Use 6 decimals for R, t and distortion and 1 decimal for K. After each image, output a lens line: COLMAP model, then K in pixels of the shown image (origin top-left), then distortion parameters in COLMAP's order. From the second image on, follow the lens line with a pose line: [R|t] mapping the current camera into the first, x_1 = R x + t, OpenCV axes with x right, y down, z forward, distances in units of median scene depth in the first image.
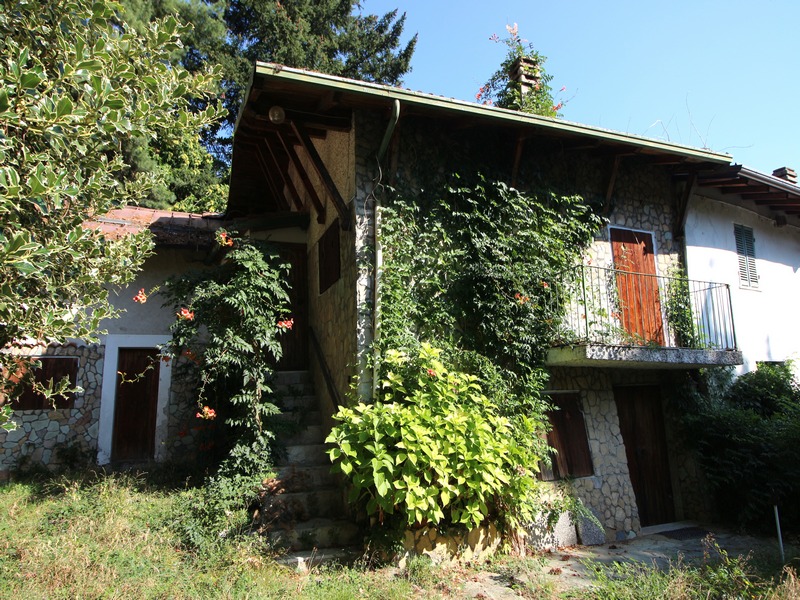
lens RADIAL K [[510.5, 0, 410.4], [0, 510.5, 317.5], [0, 0, 1]] dist [0.015380, -0.009565]
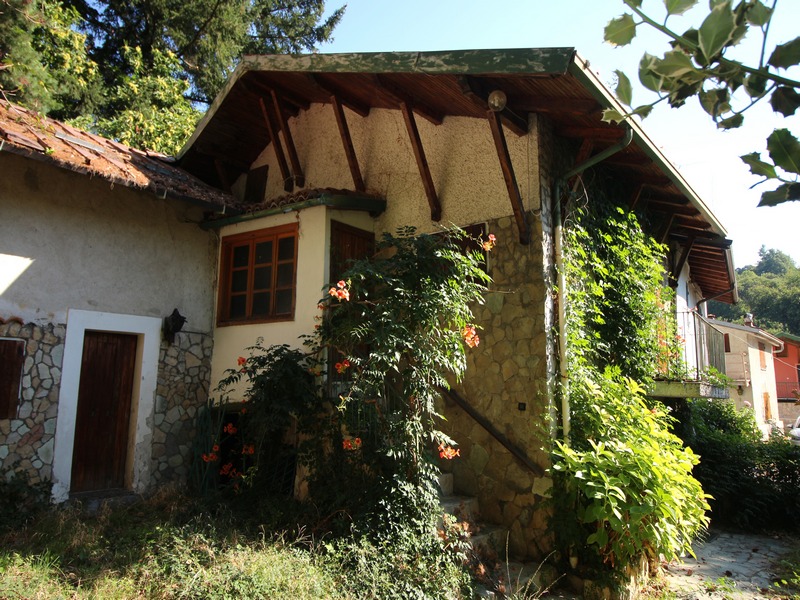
lens RADIAL K [[510.5, 0, 411.1], [0, 510.5, 307.8], [0, 0, 1]] dist [0.015380, -0.009565]
pose [[0.882090, 0.113326, 0.457247, -0.546695], [-0.119733, 0.992692, -0.015050, -0.013819], [-0.455611, -0.041472, 0.889212, 0.204162]]
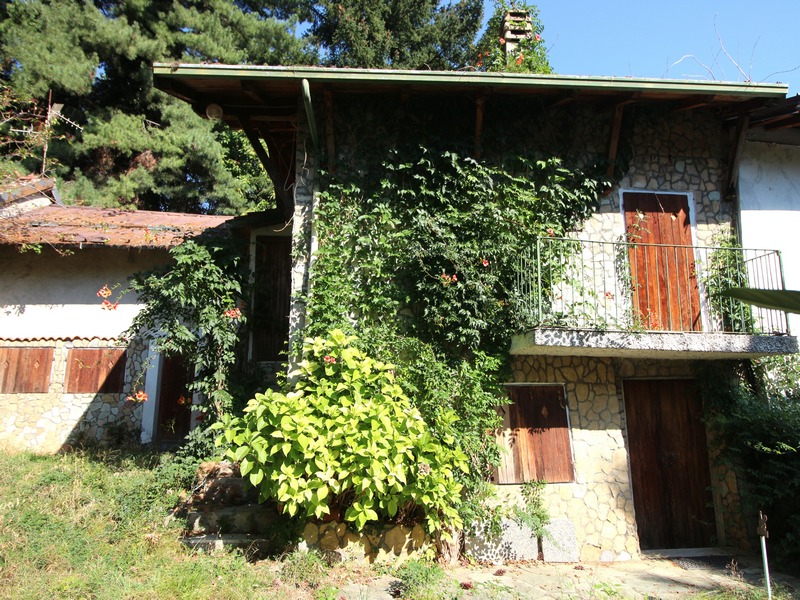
lens RADIAL K [[510.5, 0, 409.8], [0, 510.5, 314.5], [0, 0, 1]] dist [0.015380, -0.009565]
pose [[0.956392, -0.024882, -0.291025, 0.311189], [0.026229, 0.999656, 0.000728, 0.017586], [0.290907, -0.008330, 0.956715, 0.090363]]
